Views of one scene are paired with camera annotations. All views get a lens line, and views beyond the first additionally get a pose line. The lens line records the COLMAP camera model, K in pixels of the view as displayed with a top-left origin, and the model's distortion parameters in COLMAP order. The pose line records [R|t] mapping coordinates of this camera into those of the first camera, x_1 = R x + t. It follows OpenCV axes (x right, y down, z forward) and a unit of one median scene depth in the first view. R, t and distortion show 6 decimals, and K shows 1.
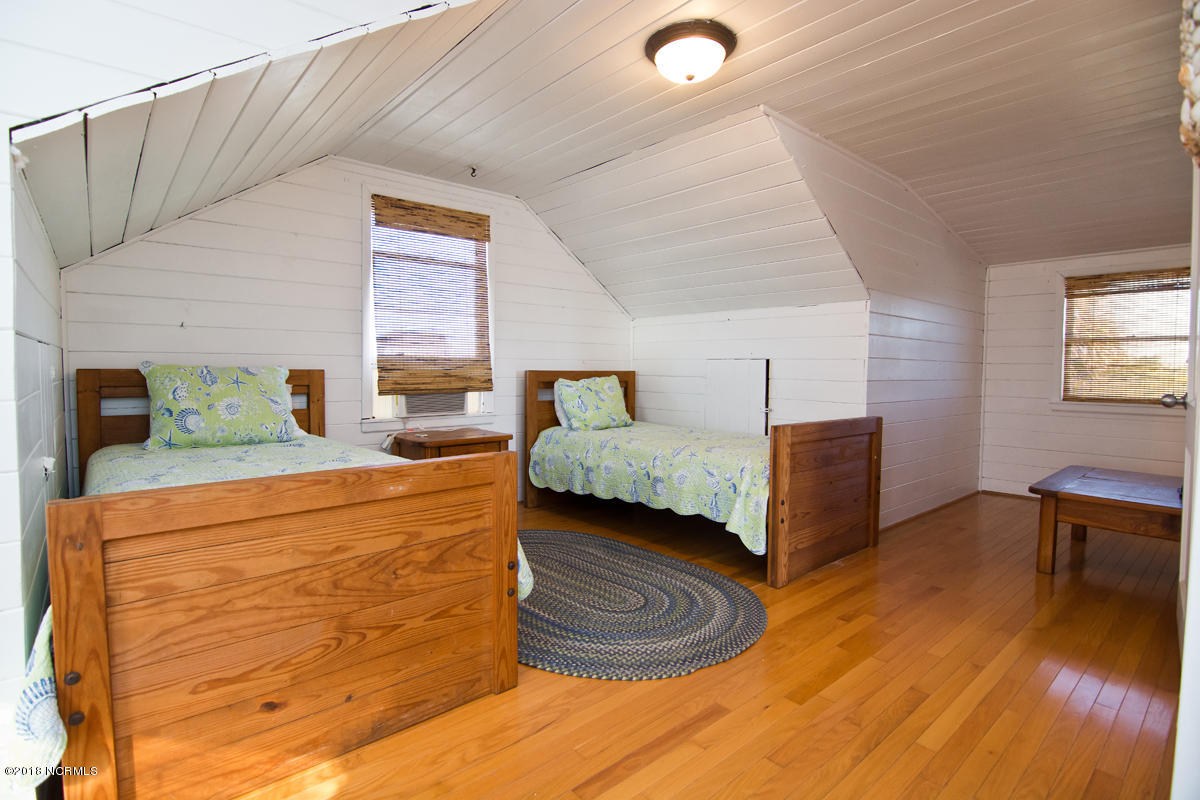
lens RADIAL K [[578.1, 0, 596.2], [0, 578.1, 389.0], [0, 0, 1]] dist [0.000885, -0.000307]
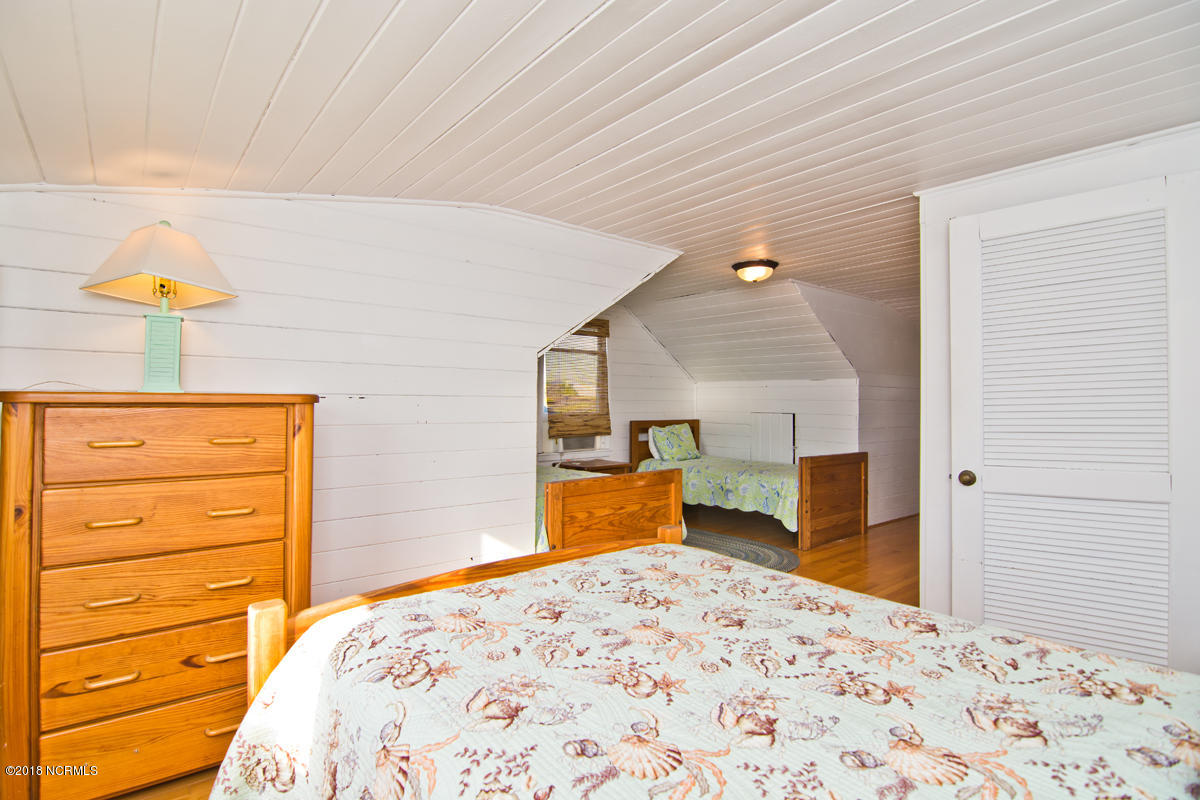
lens RADIAL K [[578.1, 0, 596.2], [0, 578.1, 389.0], [0, 0, 1]] dist [0.000885, -0.000307]
pose [[0.999572, -0.003191, -0.029095, -0.205992], [0.001486, 0.998290, -0.058442, -0.033198], [0.029232, 0.058374, 0.997867, -0.617768]]
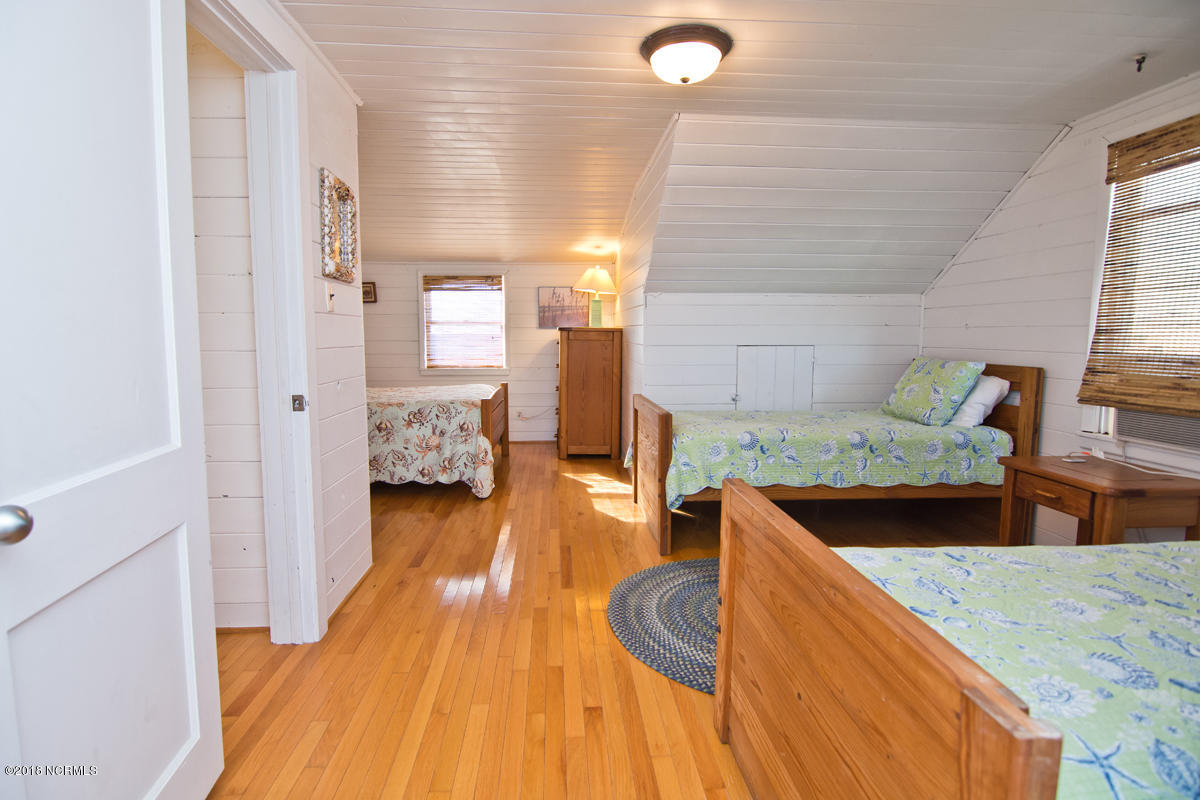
lens RADIAL K [[578.1, 0, 596.2], [0, 578.1, 389.0], [0, 0, 1]] dist [0.000885, -0.000307]
pose [[-0.597208, 0.068868, -0.799125, 0.688637], [-0.037443, 0.992827, 0.113544, -0.077066], [0.801212, 0.097730, -0.590345, 0.966791]]
